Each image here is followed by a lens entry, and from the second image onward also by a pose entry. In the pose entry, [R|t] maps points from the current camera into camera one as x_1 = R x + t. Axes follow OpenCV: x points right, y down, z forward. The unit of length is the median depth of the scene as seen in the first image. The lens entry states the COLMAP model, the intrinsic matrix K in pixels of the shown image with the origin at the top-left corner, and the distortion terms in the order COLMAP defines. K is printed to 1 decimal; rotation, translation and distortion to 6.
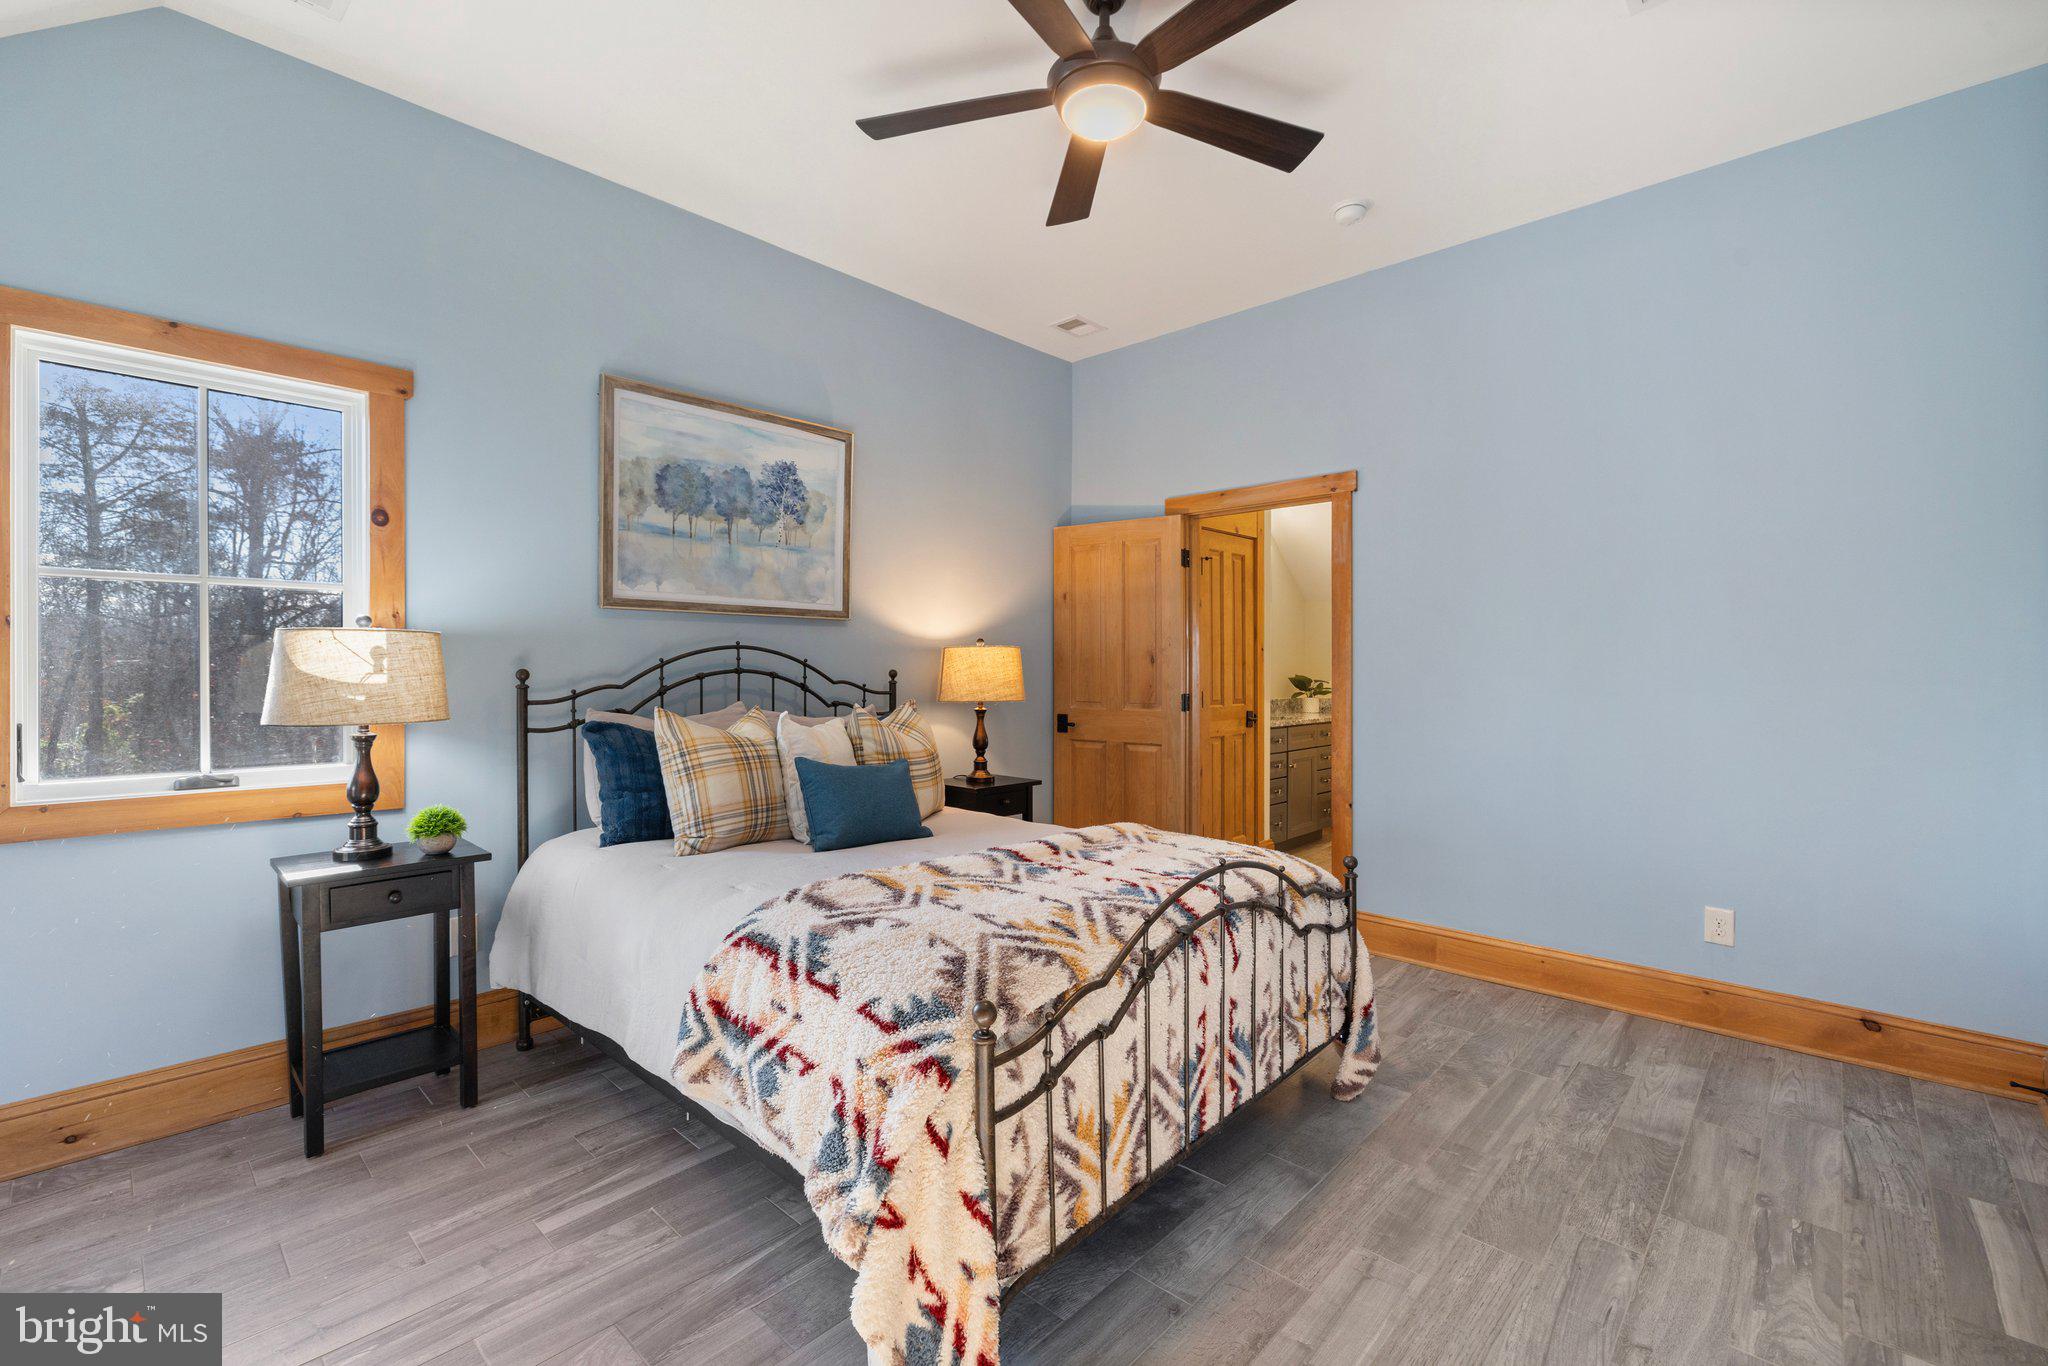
lens RADIAL K [[886.4, 0, 1014.9], [0, 886.4, 664.2], [0, 0, 1]] dist [0.004509, -0.001190]
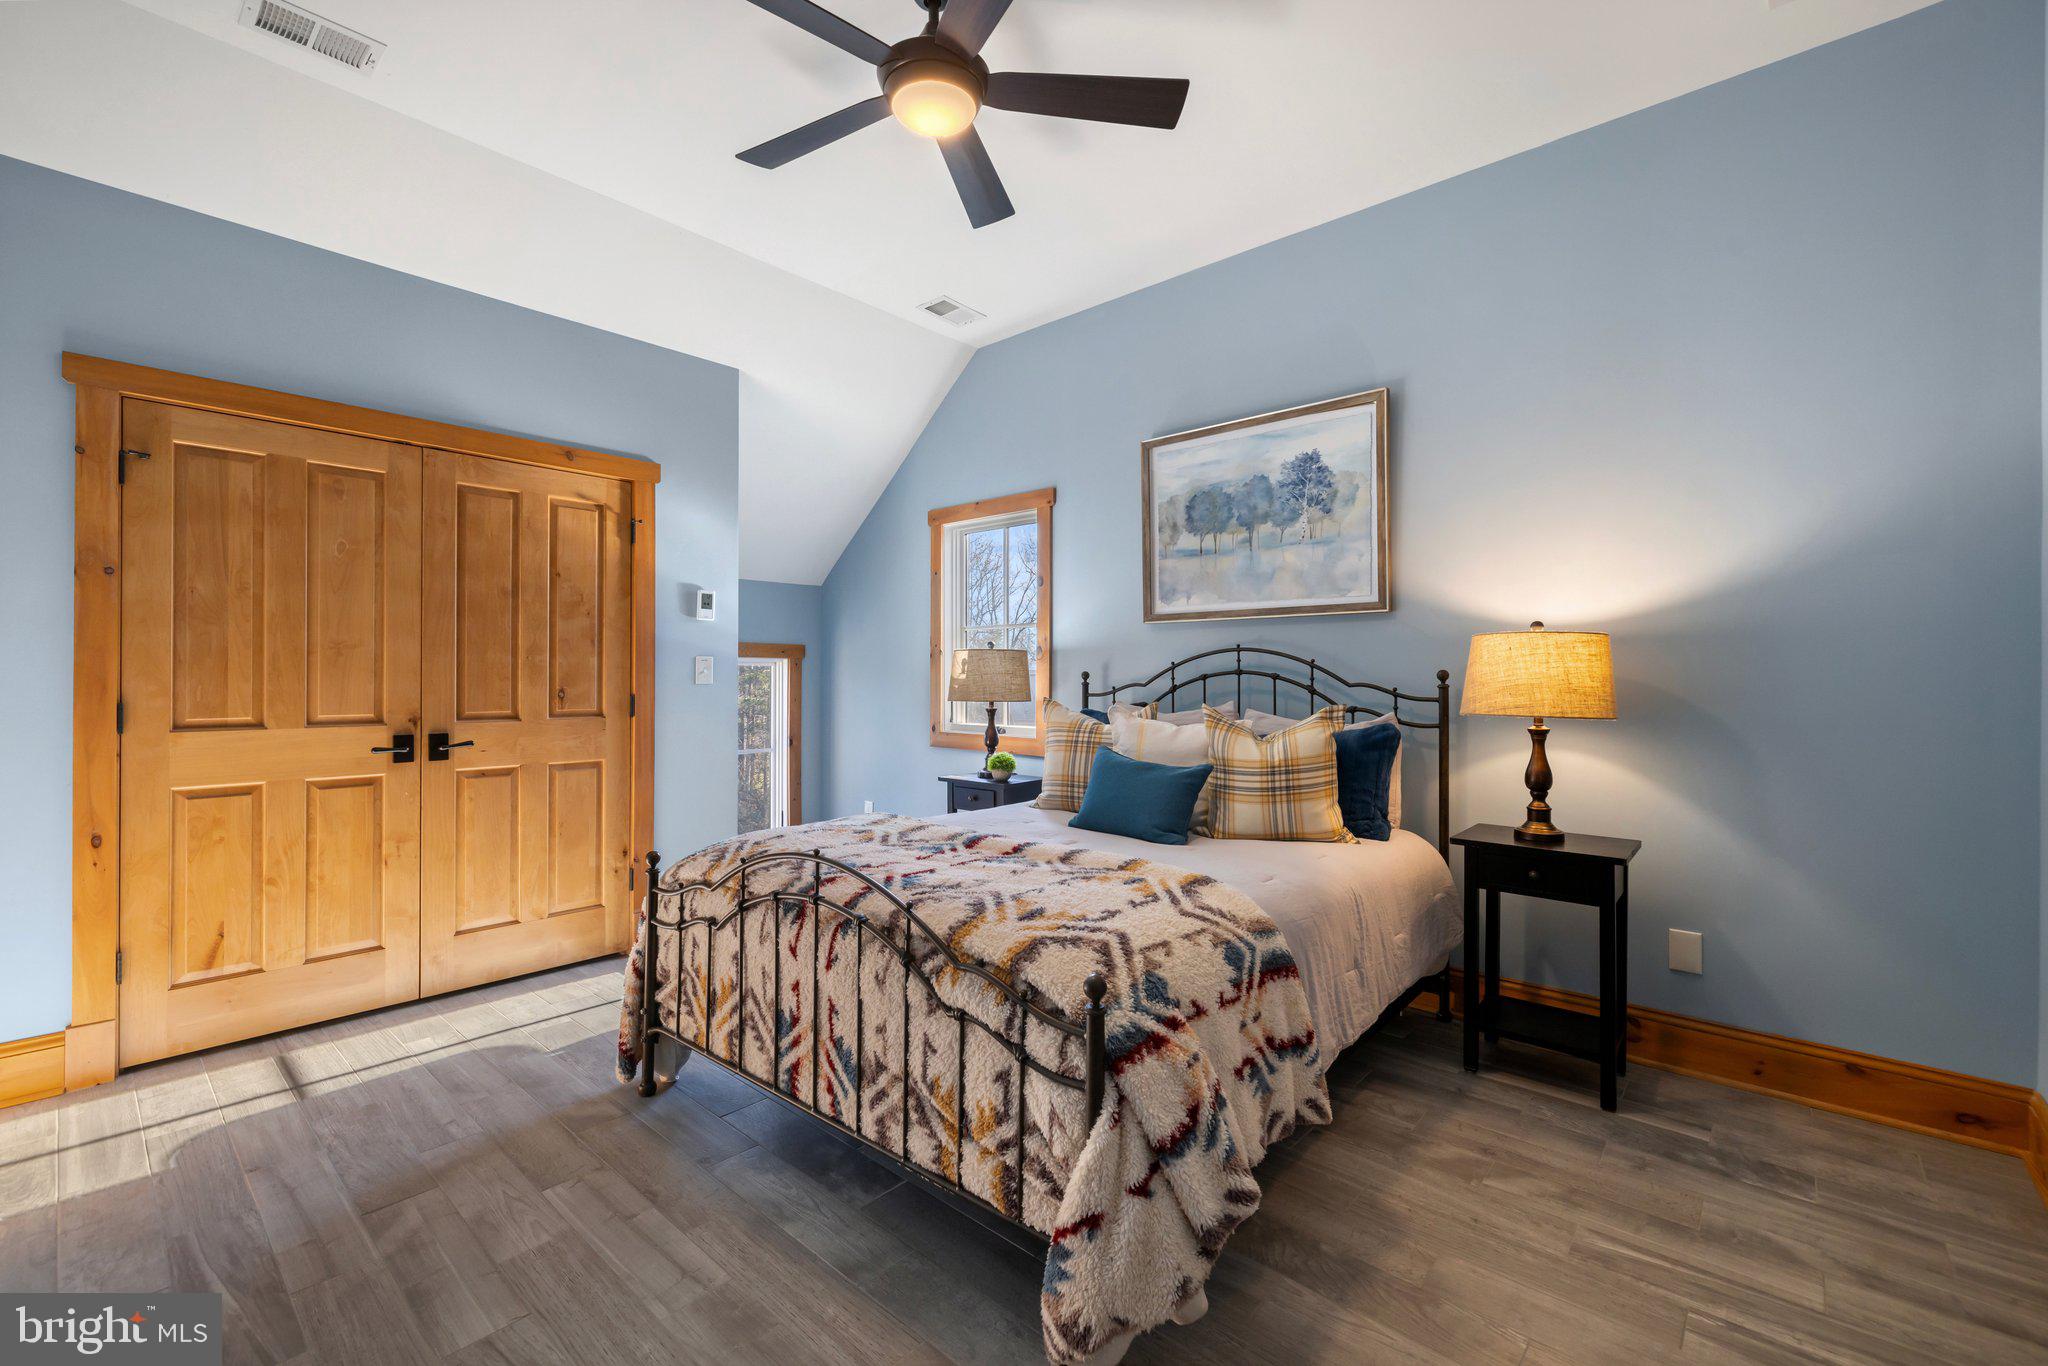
lens RADIAL K [[886.4, 0, 1010.2], [0, 886.4, 681.8], [0, 0, 1]] dist [0.004509, -0.001190]
pose [[-0.002097, -0.000746, -0.999998, 0.739014], [0.000366, 1.000000, -0.000747, 0.019425], [0.999998, -0.000367, -0.002097, 0.731373]]
